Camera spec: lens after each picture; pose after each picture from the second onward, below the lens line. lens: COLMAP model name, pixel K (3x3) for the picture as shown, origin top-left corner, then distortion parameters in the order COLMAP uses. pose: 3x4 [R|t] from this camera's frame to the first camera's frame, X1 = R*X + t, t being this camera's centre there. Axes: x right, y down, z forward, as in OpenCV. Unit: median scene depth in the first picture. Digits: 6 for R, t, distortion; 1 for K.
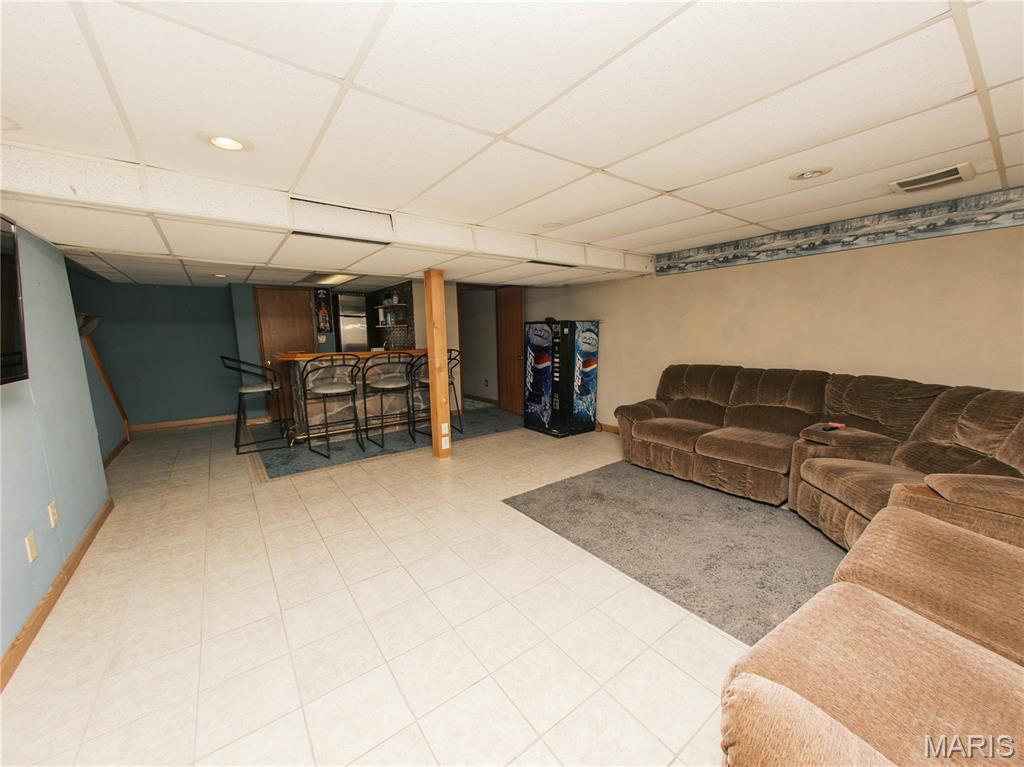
lens RADIAL K [[392.8, 0, 513.1], [0, 392.8, 387.0], [0, 0, 1]] dist [0.001139, 0.000053]
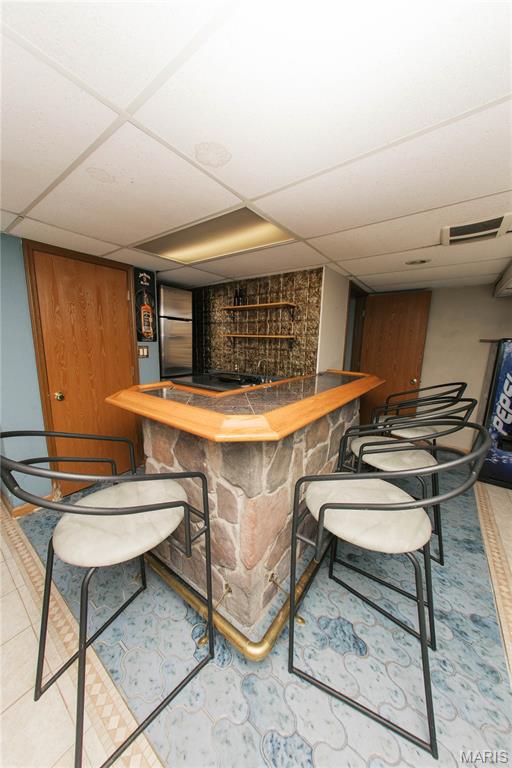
lens RADIAL K [[255.3, 0, 253.7], [0, 255.3, 383.6], [0, 0, 1]] dist [0.000482, 0.000016]
pose [[0.961950, -0.008801, 0.273085, -0.435466], [0.002469, 0.999720, 0.023520, -0.079788], [-0.273216, -0.021951, 0.961702, 0.558972]]
